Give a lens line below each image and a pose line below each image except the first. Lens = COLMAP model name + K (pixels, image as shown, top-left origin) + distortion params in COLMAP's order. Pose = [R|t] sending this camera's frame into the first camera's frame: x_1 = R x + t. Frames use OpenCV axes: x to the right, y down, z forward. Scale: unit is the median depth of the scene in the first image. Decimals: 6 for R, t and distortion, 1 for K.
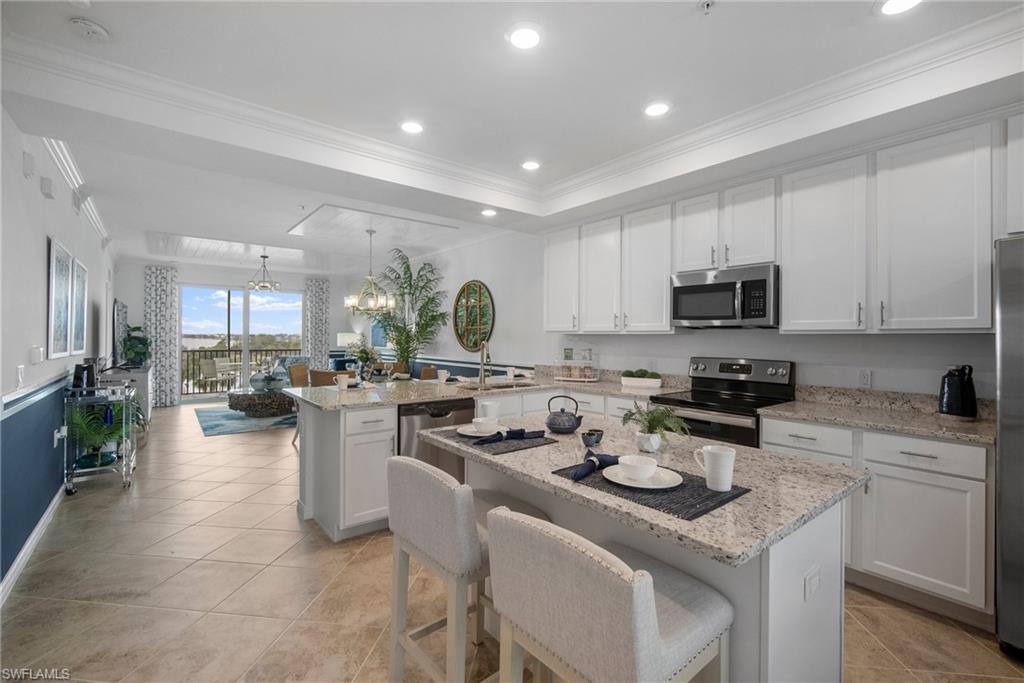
lens RADIAL K [[447.6, 0, 493.2], [0, 447.6, 337.3], [0, 0, 1]] dist [-0.010585, 0.003763]
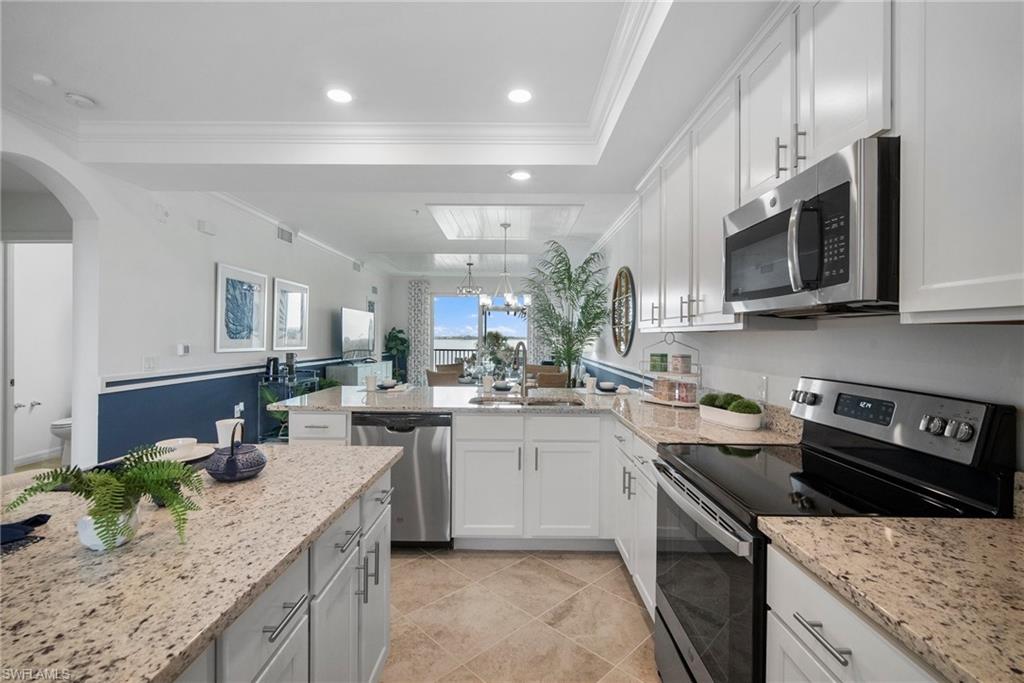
lens RADIAL K [[447.6, 0, 508.3], [0, 447.6, 338.4], [0, 0, 1]] dist [-0.010585, 0.003763]
pose [[0.786060, 0.001239, -0.618149, 0.405015], [-0.002804, 0.999995, -0.001561, 0.003380], [0.618144, 0.002960, 0.786060, 0.341390]]
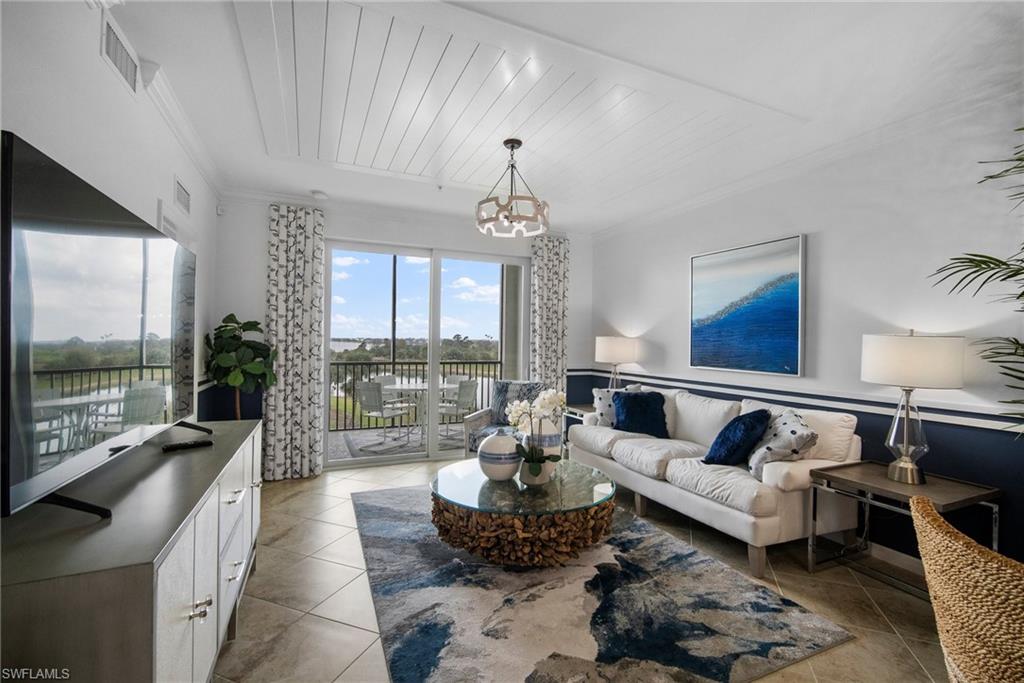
lens RADIAL K [[447.6, 0, 508.8], [0, 447.6, 340.6], [0, 0, 1]] dist [-0.010585, 0.003763]
pose [[0.970837, 0.006140, -0.239663, -0.719637], [-0.008214, 0.999937, -0.007659, -0.001284], [0.239601, 0.009404, 0.970826, 1.050995]]
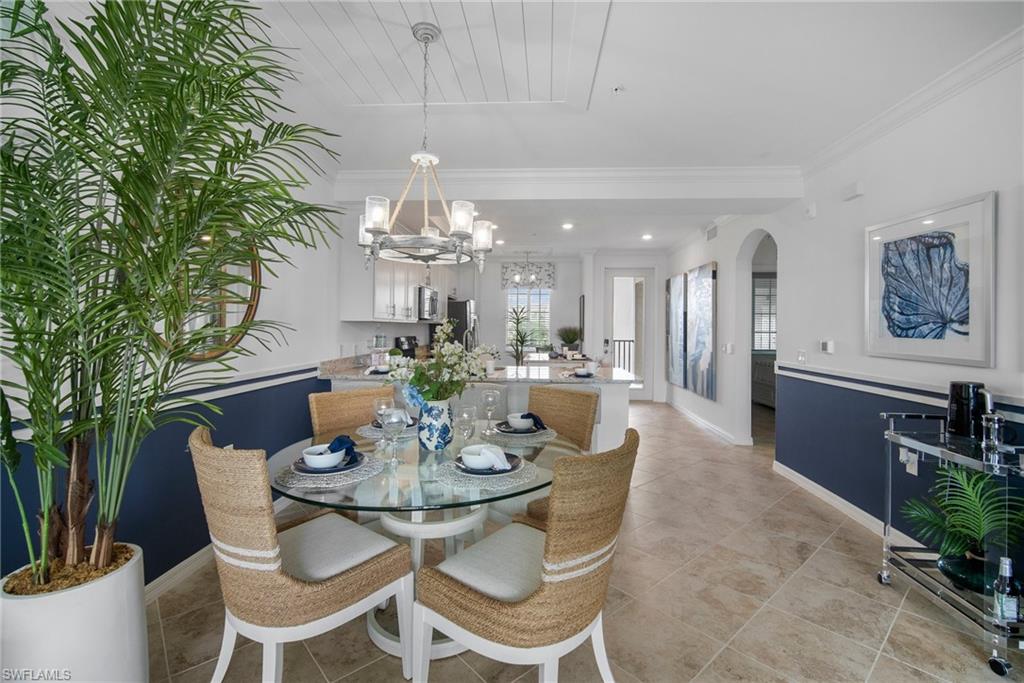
lens RADIAL K [[447.6, 0, 513.9], [0, 447.6, 321.5], [0, 0, 1]] dist [-0.010585, 0.003763]
pose [[-0.749045, -0.006696, 0.662485, -0.729343], [-0.013493, 0.999896, -0.005150, -0.006820], [-0.662382, -0.012797, -0.749057, 1.570956]]
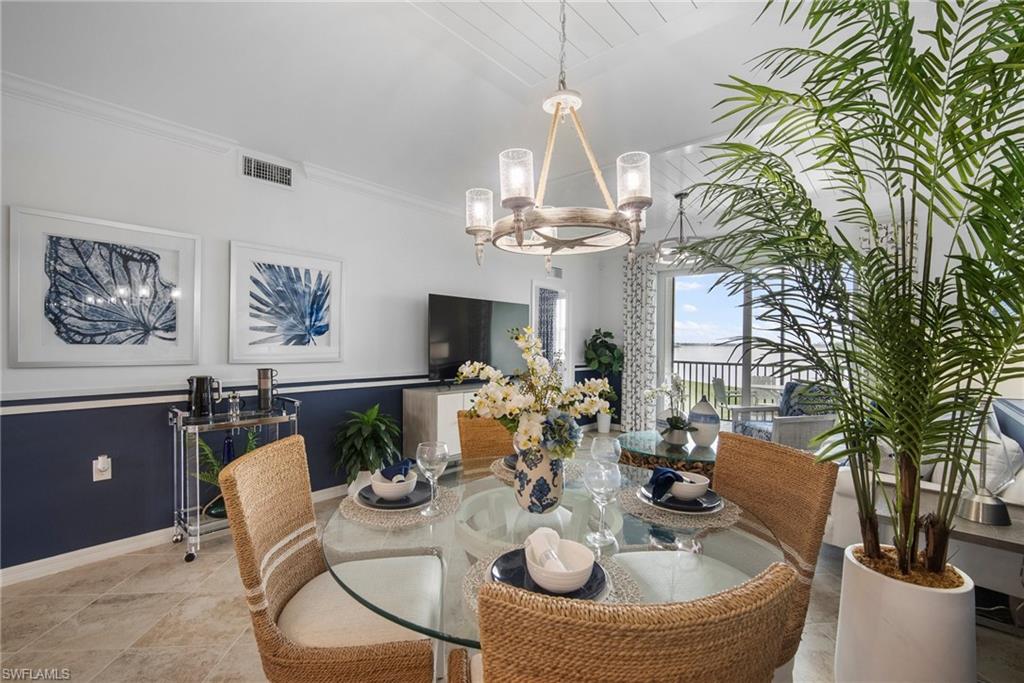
lens RADIAL K [[447.6, 0, 510.4], [0, 447.6, 350.6], [0, 0, 1]] dist [-0.010585, 0.003763]
pose [[0.210594, 0.017074, -0.977425, -0.039336], [-0.007751, 0.999845, 0.015796, -0.000085], [0.977543, 0.004249, 0.210693, 1.178896]]
